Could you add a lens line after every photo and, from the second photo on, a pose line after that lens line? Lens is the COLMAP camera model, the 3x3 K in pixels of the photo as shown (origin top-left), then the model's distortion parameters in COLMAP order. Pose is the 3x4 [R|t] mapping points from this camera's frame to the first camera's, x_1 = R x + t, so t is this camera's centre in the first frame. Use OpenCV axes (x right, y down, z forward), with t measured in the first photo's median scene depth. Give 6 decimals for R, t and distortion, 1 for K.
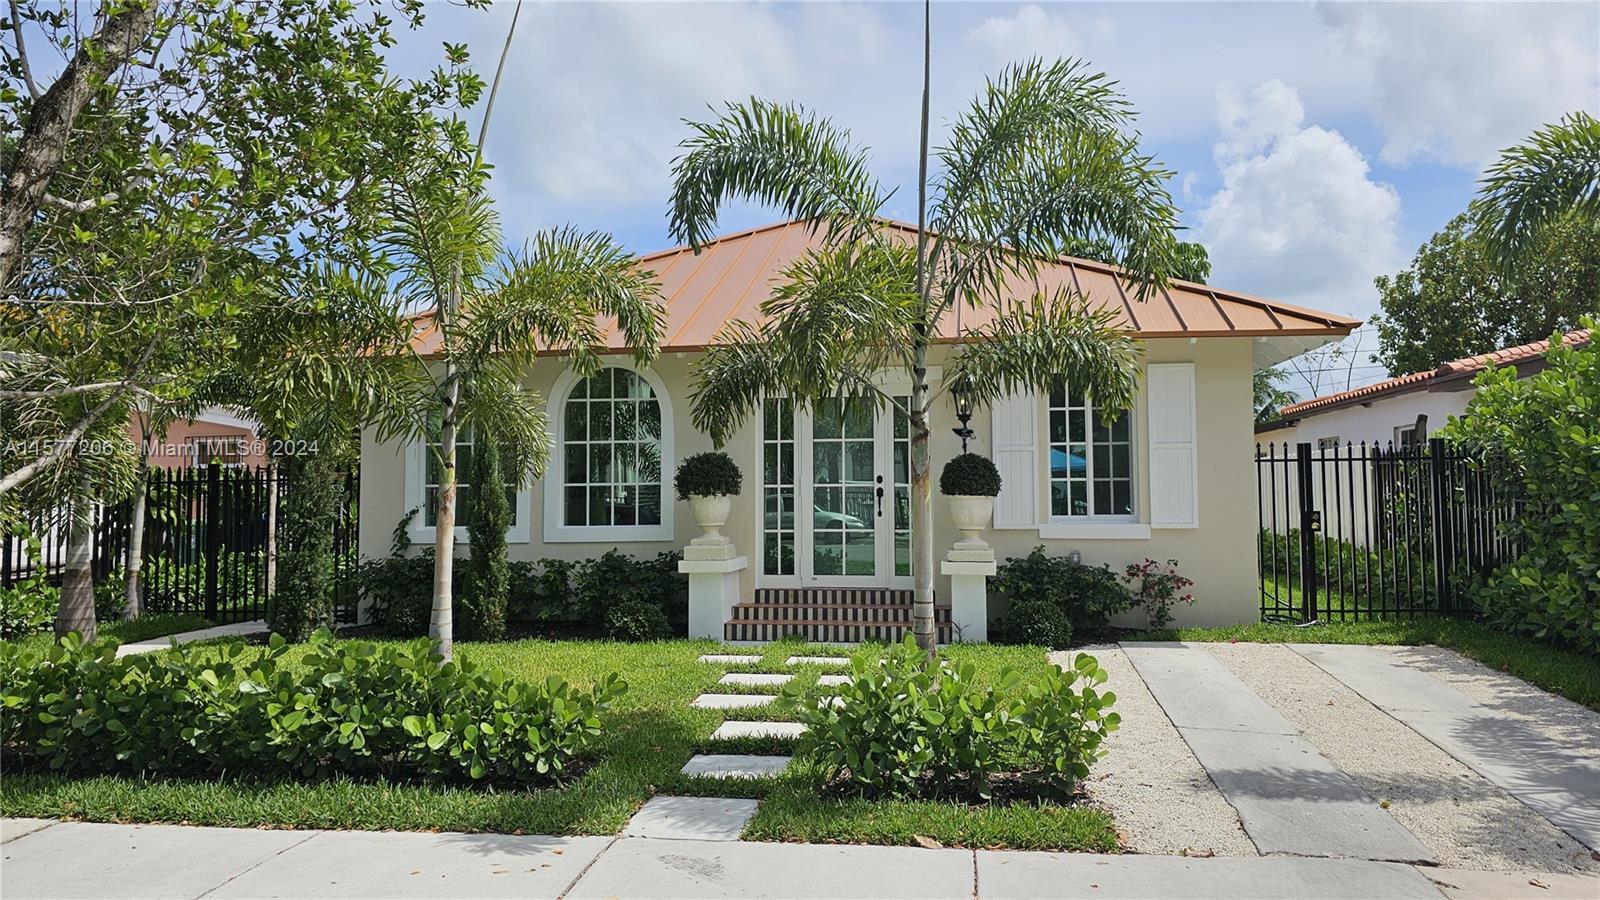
lens RADIAL K [[1102.7, 0, 800.0], [0, 1102.7, 450.0], [0, 0, 1]] dist [0.006293, 0.000028]
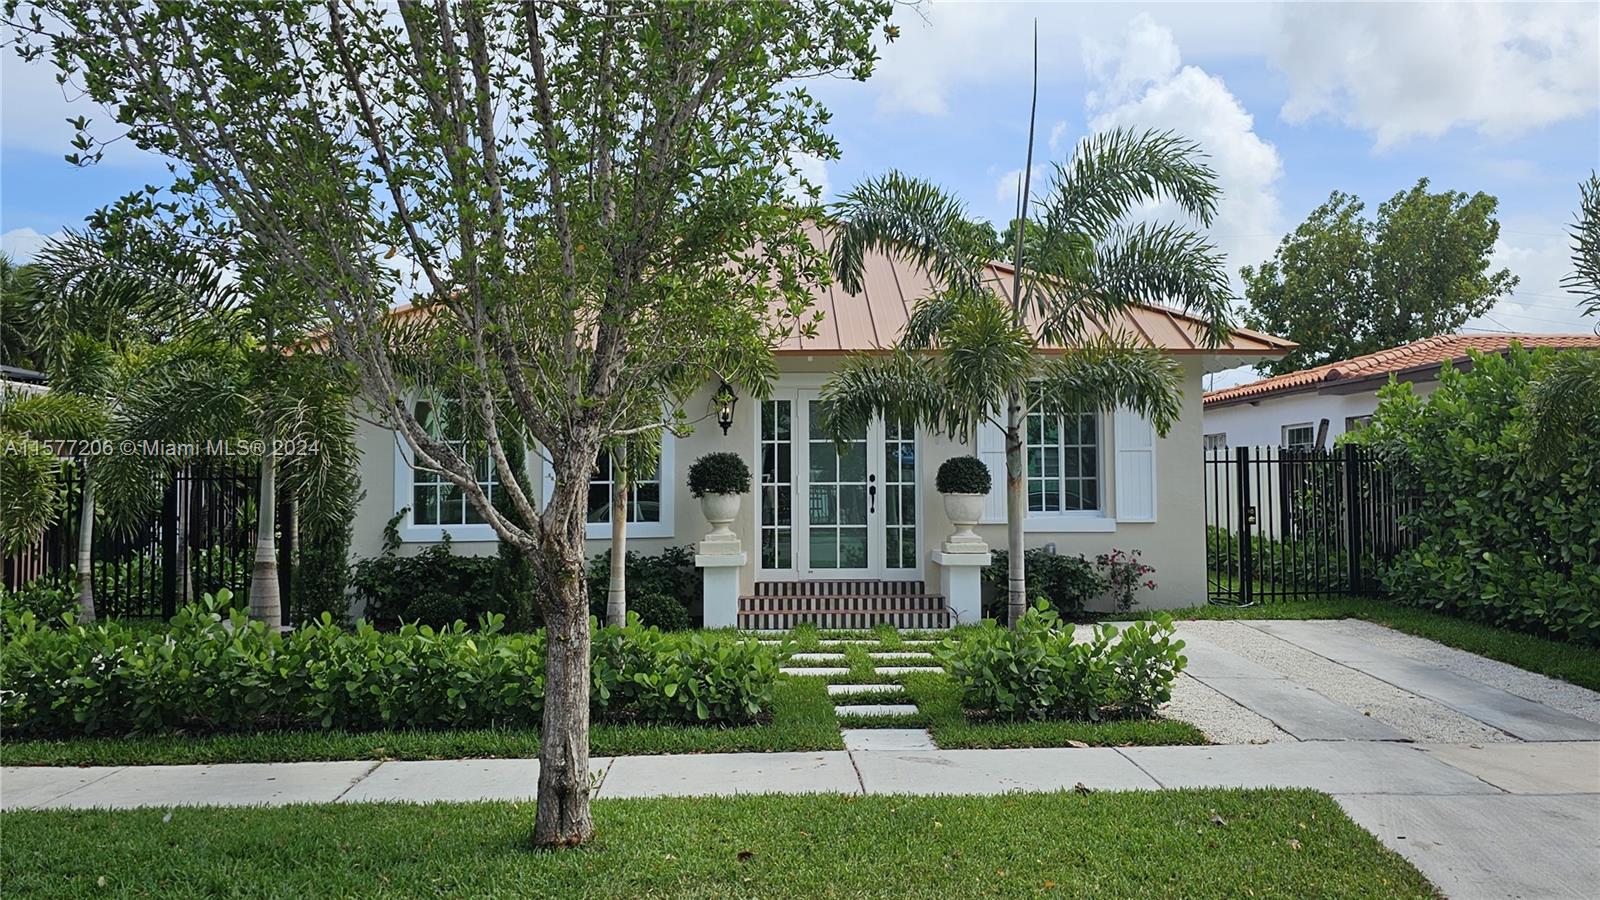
lens RADIAL K [[1319.8, 0, 800.0], [0, 1319.8, 450.0], [0, 0, 1]] dist [0.011325, 0.002935]
pose [[0.983674, 0.004844, 0.179893, -0.234625], [-0.006692, 0.999931, 0.009667, -0.013050], [-0.179833, -0.010713, 0.983639, -0.253614]]
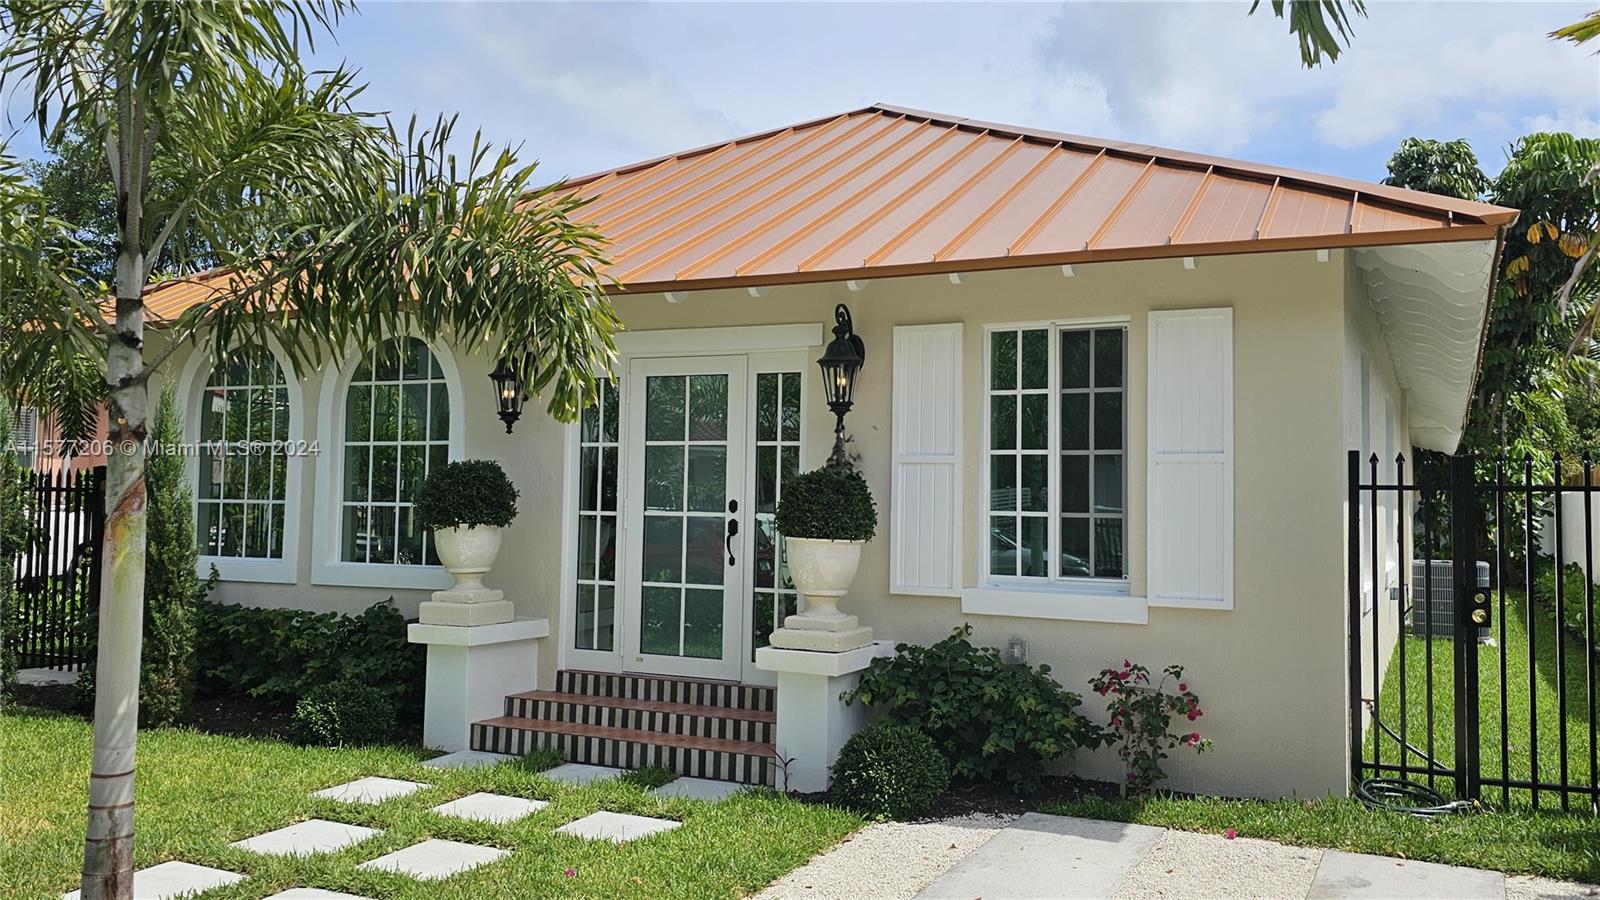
lens RADIAL K [[1319.8, 0, 800.0], [0, 1319.8, 450.0], [0, 0, 1]] dist [0.011325, 0.002935]
pose [[0.956486, 0.009158, -0.291634, 0.337715], [-0.011453, 0.999915, -0.006161, -0.001154], [0.291553, 0.009233, 0.956510, 0.304683]]
